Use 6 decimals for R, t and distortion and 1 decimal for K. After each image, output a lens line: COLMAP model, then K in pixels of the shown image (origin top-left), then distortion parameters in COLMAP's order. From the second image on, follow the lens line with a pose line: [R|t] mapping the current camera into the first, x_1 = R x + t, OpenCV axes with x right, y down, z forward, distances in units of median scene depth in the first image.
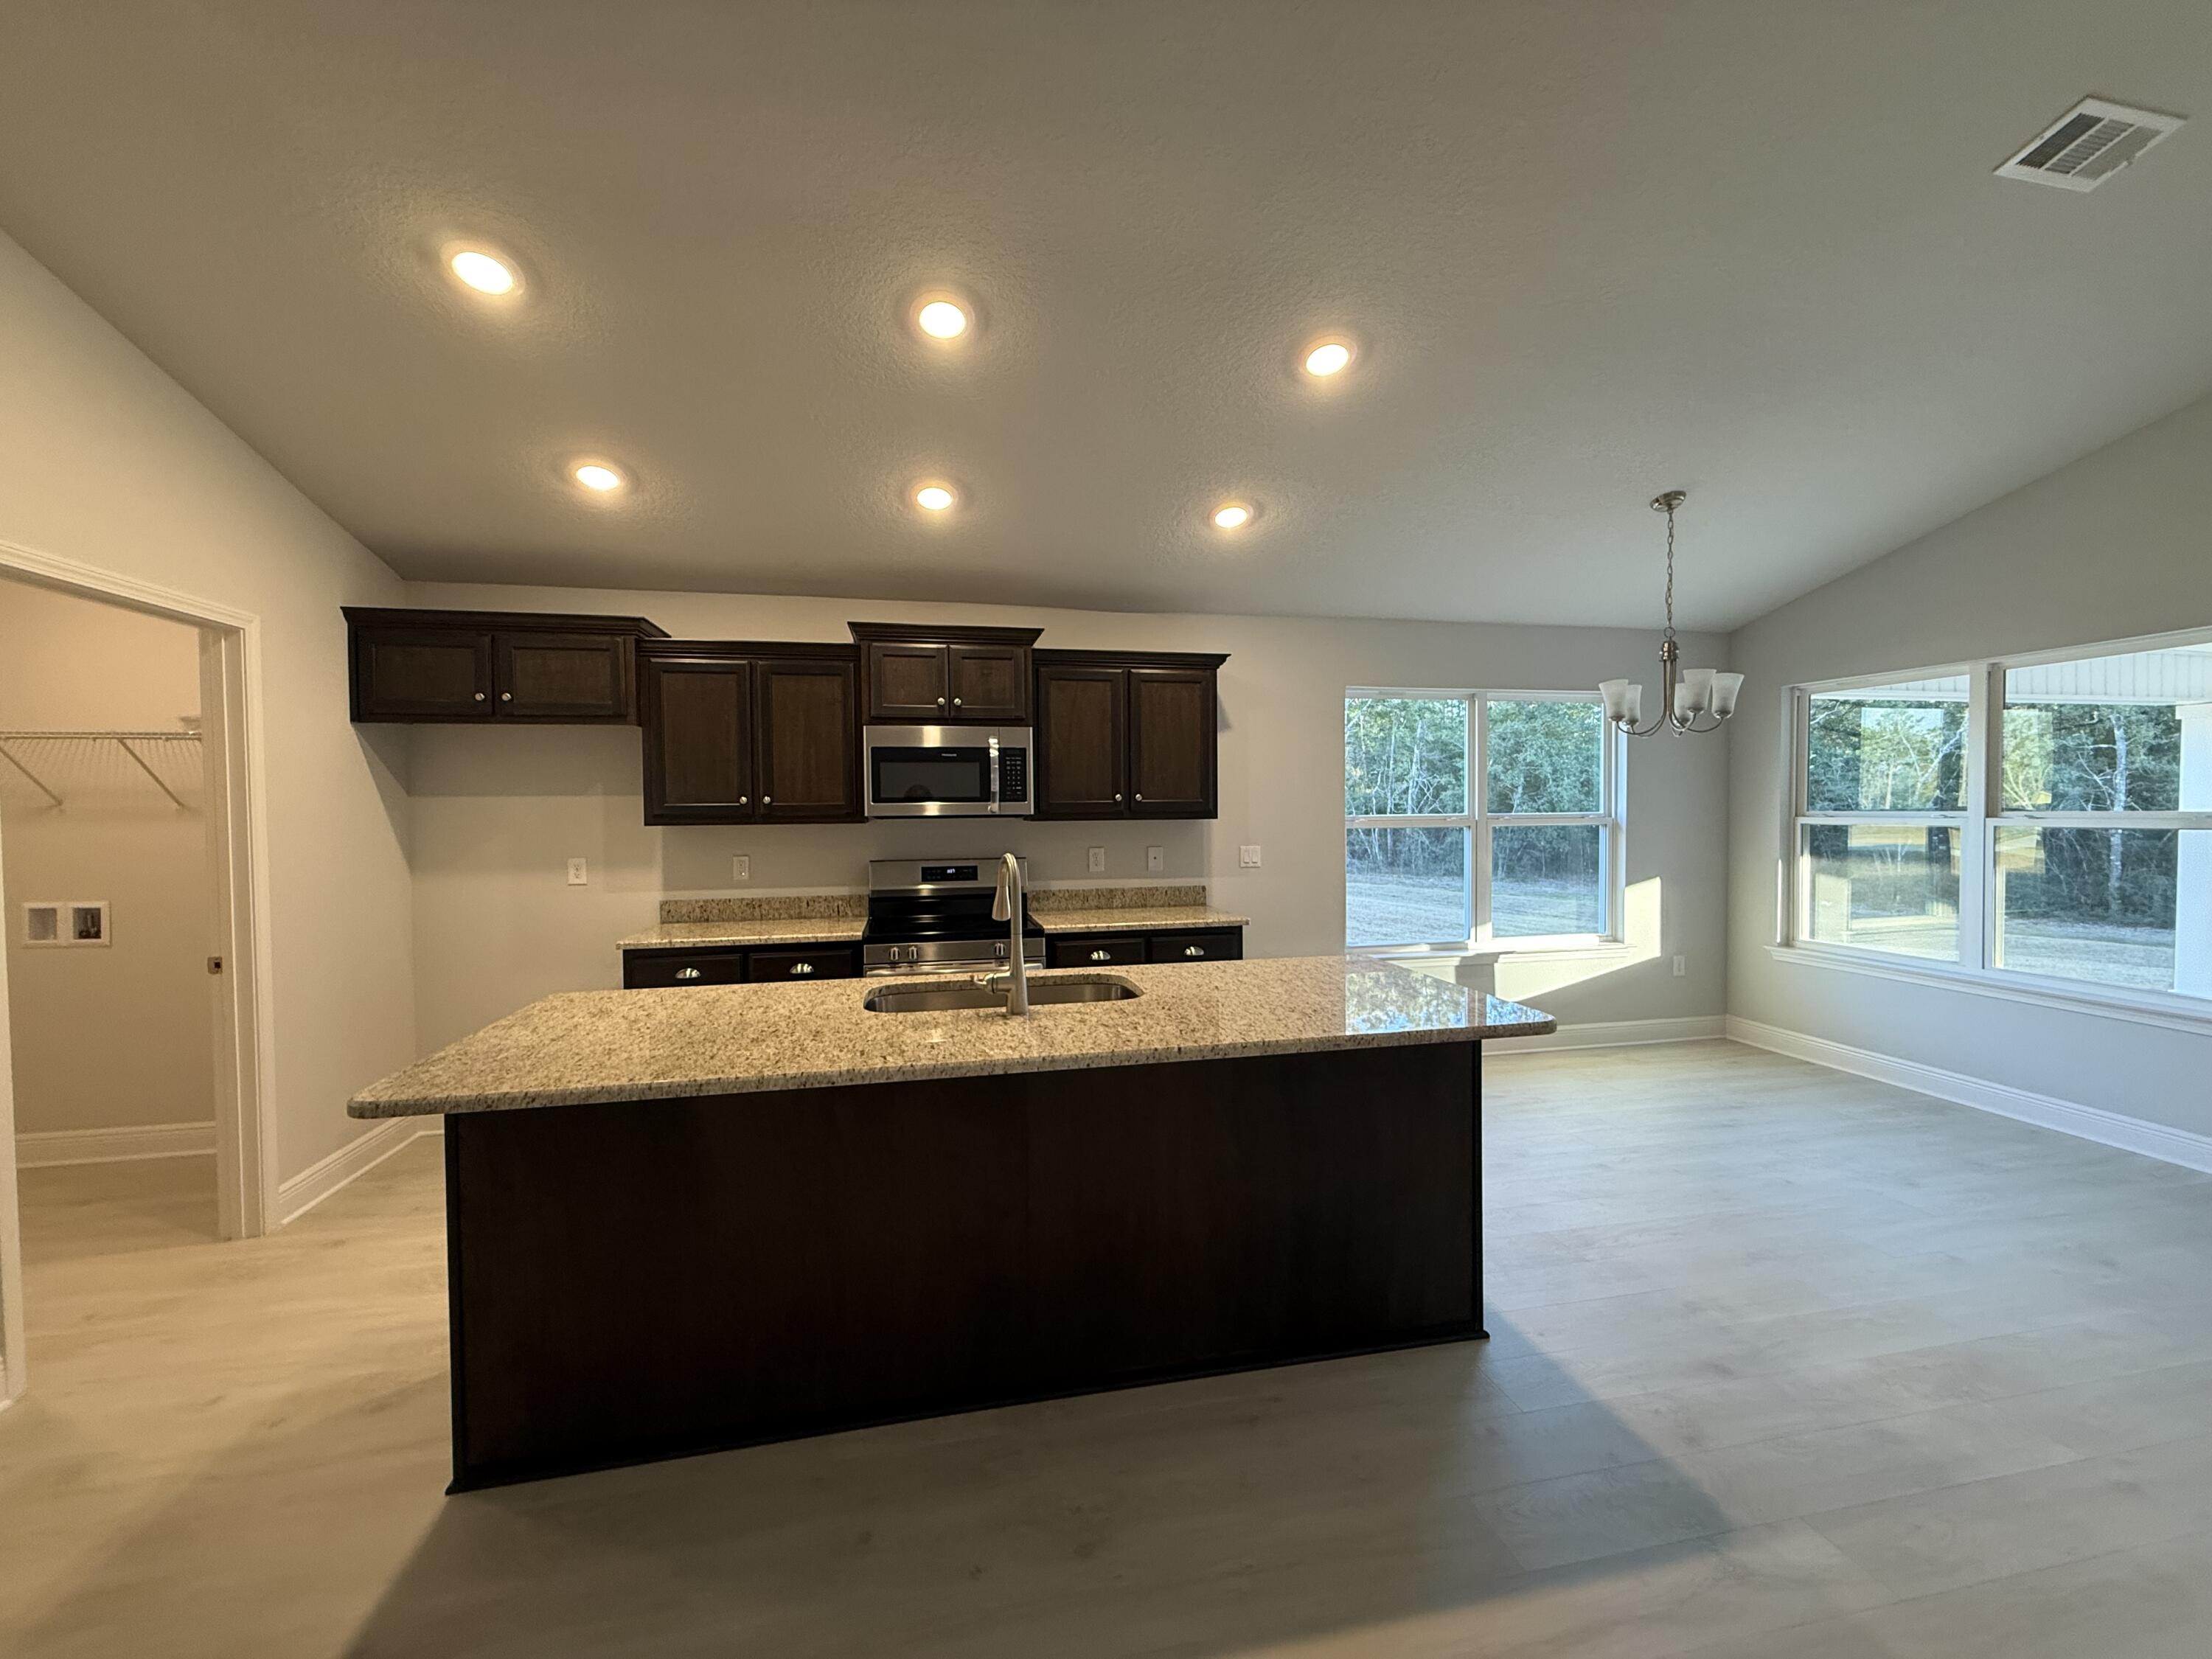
lens RADIAL K [[875.7, 0, 1094.0], [0, 875.7, 833.5], [0, 0, 1]] dist [0.000907, -0.000102]
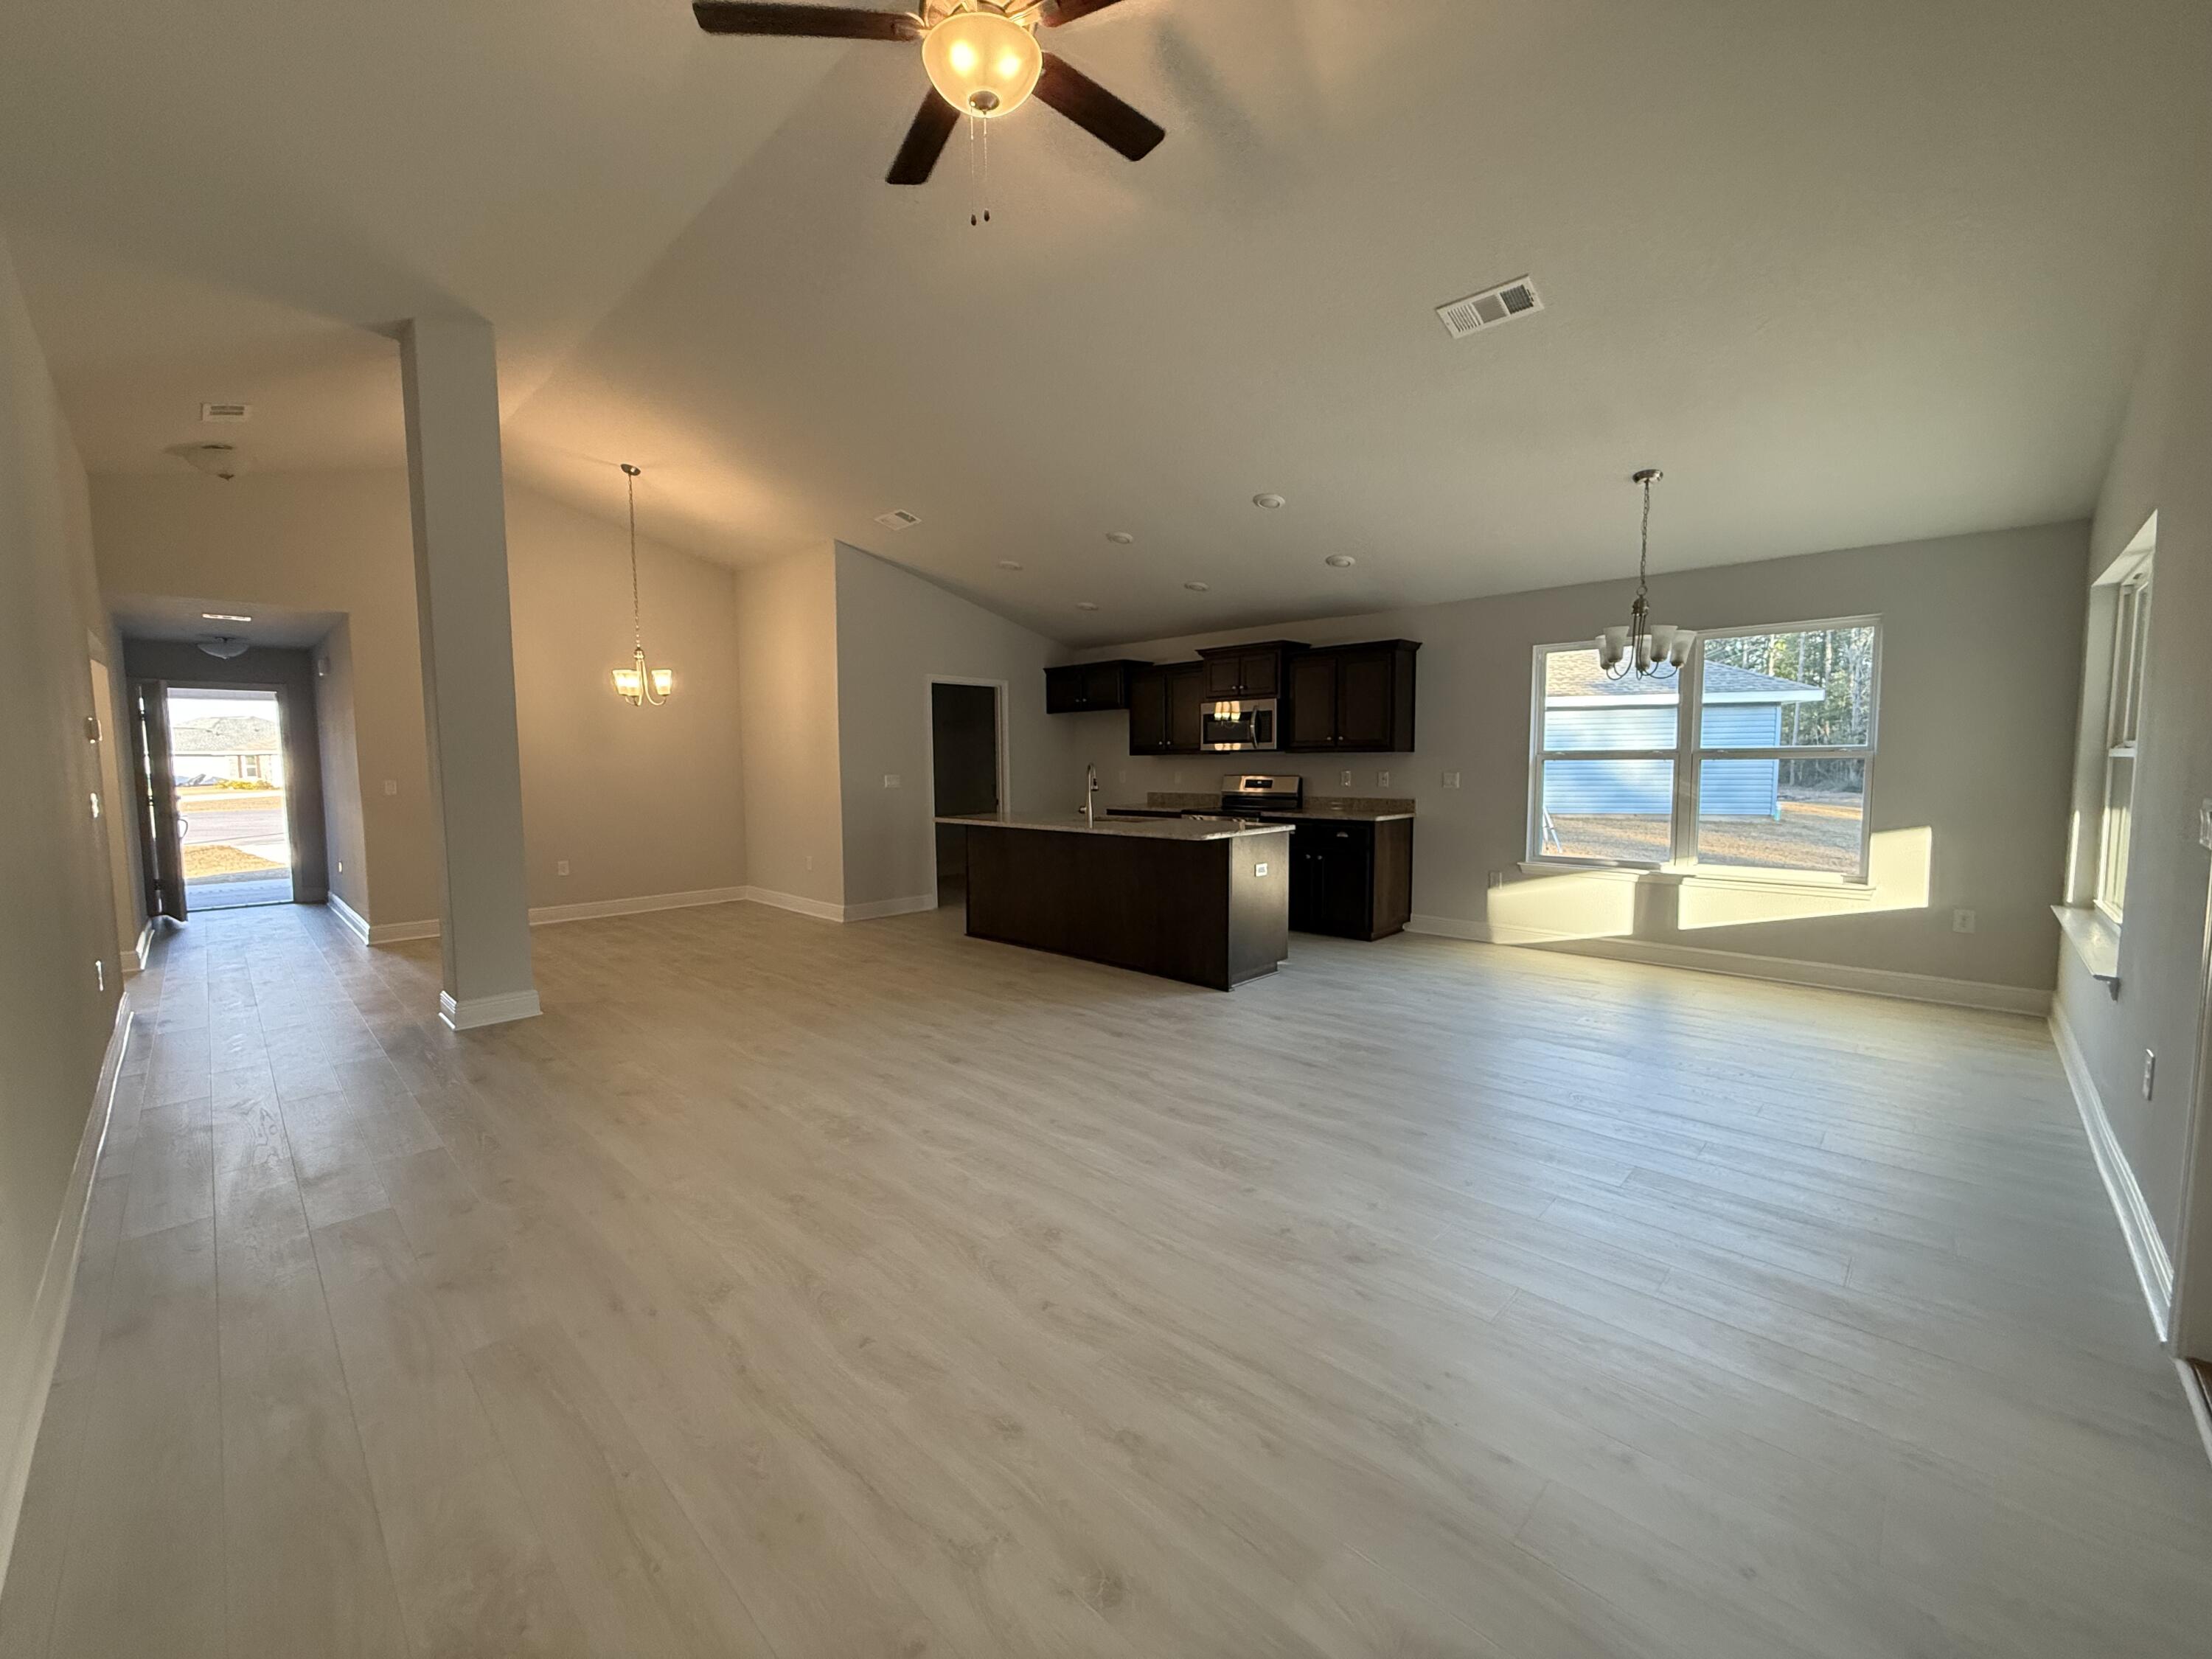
lens RADIAL K [[875.7, 0, 1099.2], [0, 875.7, 826.9], [0, 0, 1]] dist [0.000907, -0.000102]
pose [[0.560174, 0.068272, -0.825557, 1.247160], [-0.021852, 0.997469, 0.067662, 0.023345], [0.828086, -0.019863, 0.560248, -0.278386]]
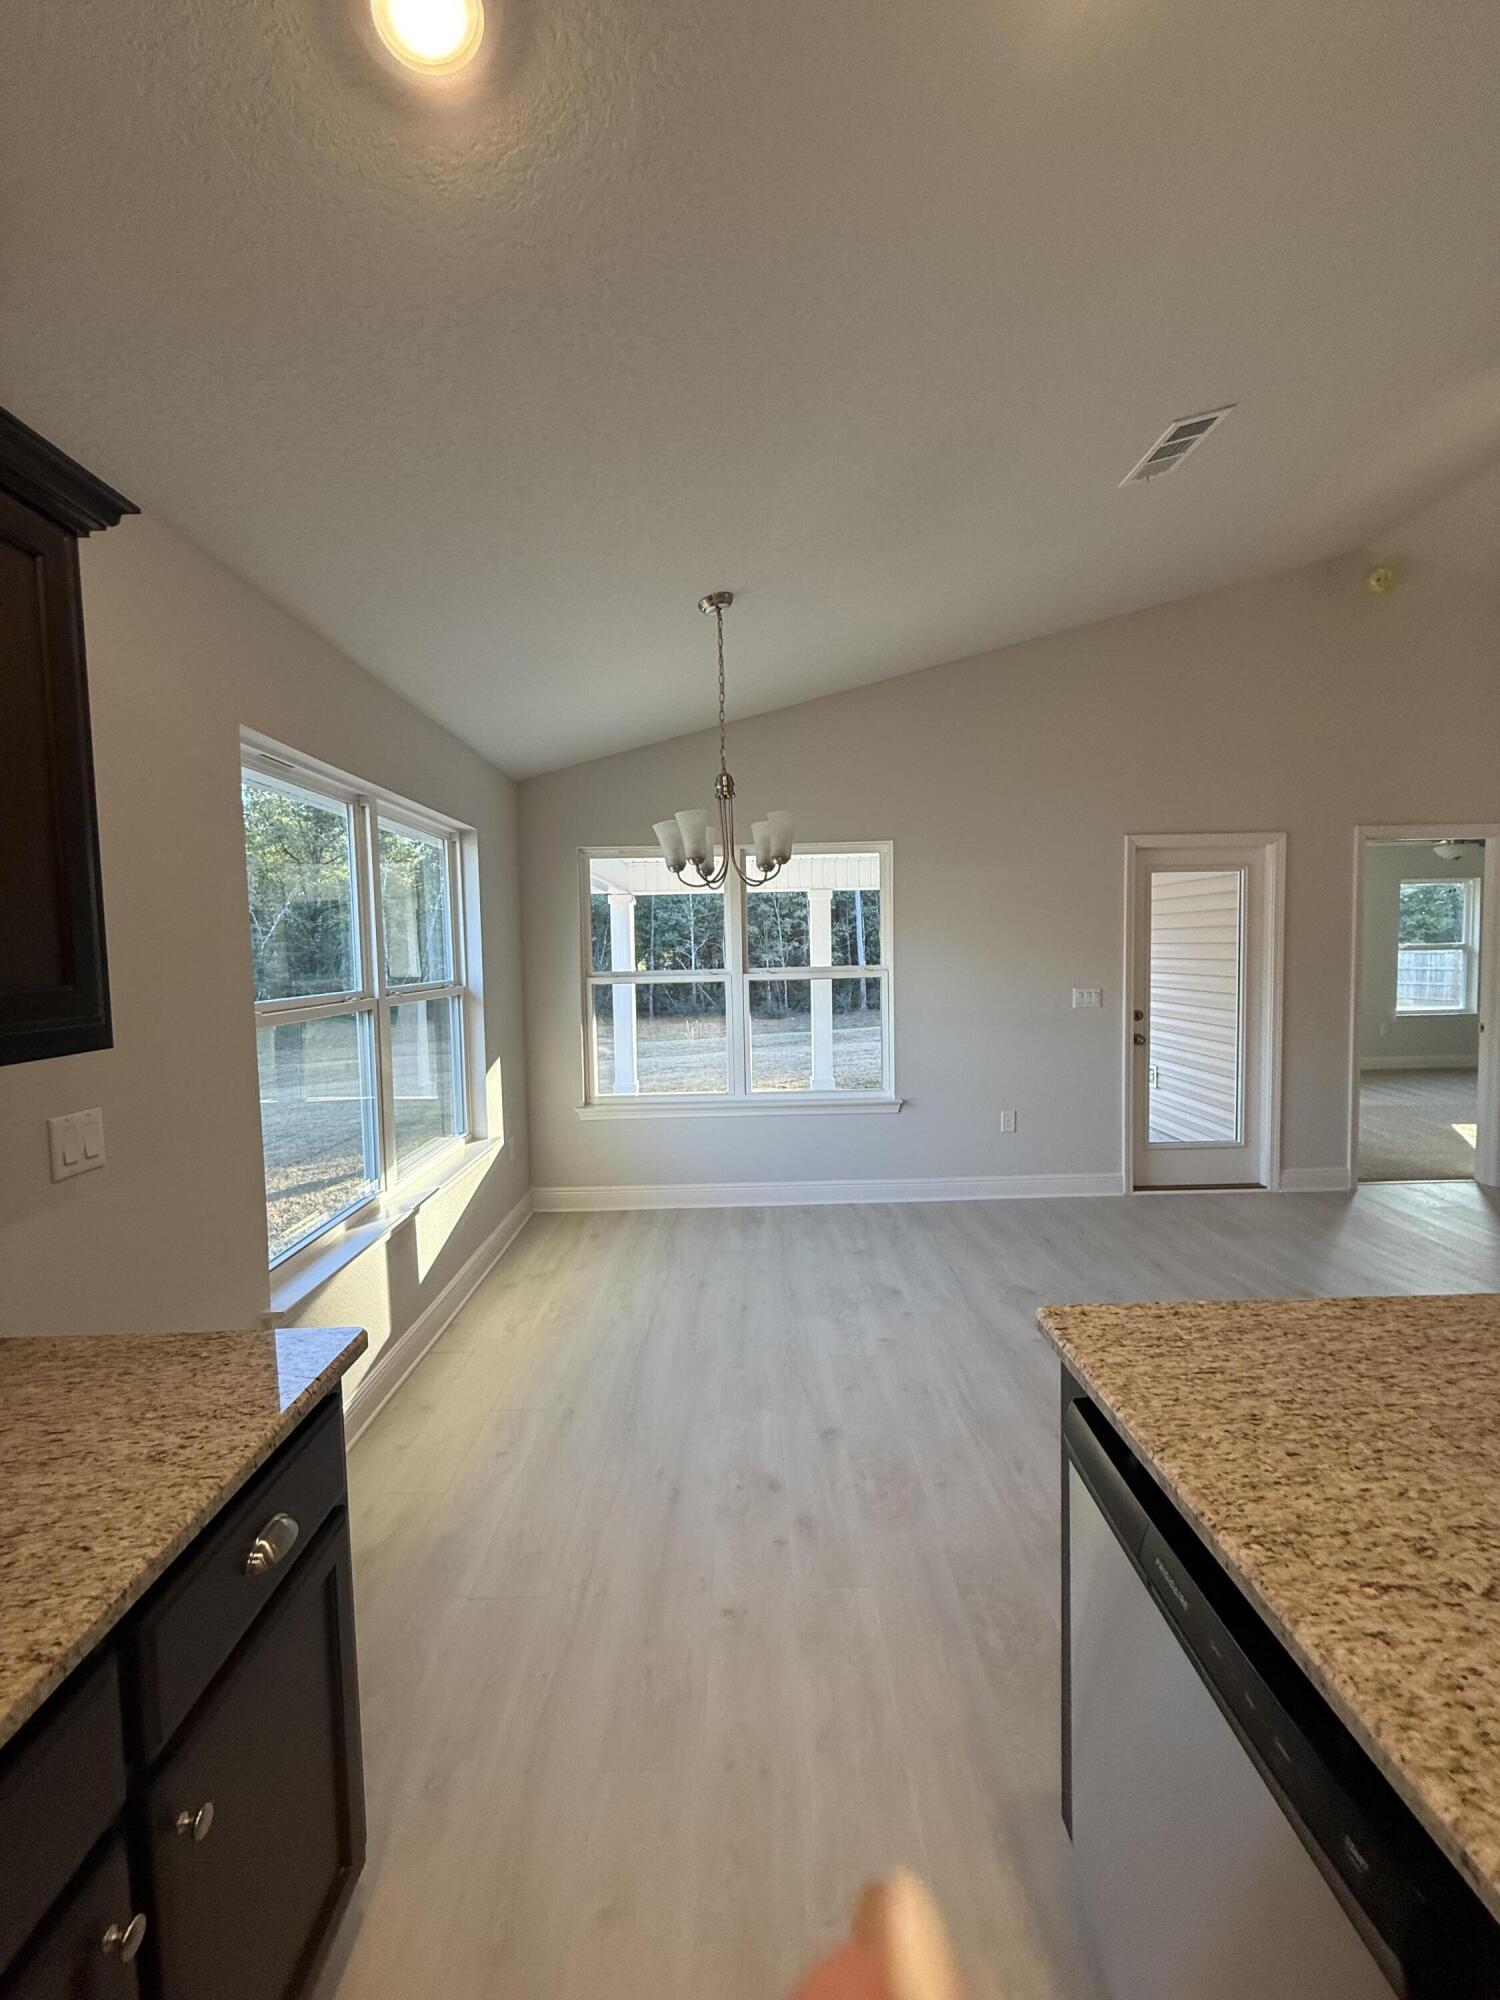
lens RADIAL K [[791.8, 0, 749.8], [0, 791.8, 999.3], [0, 0, 1]] dist [0.000907, -0.000102]
pose [[0.181216, -0.057987, 0.981732, -0.092424], [0.052019, 0.997428, 0.049312, -0.039908], [-0.982067, 0.042133, 0.183767, 0.843828]]
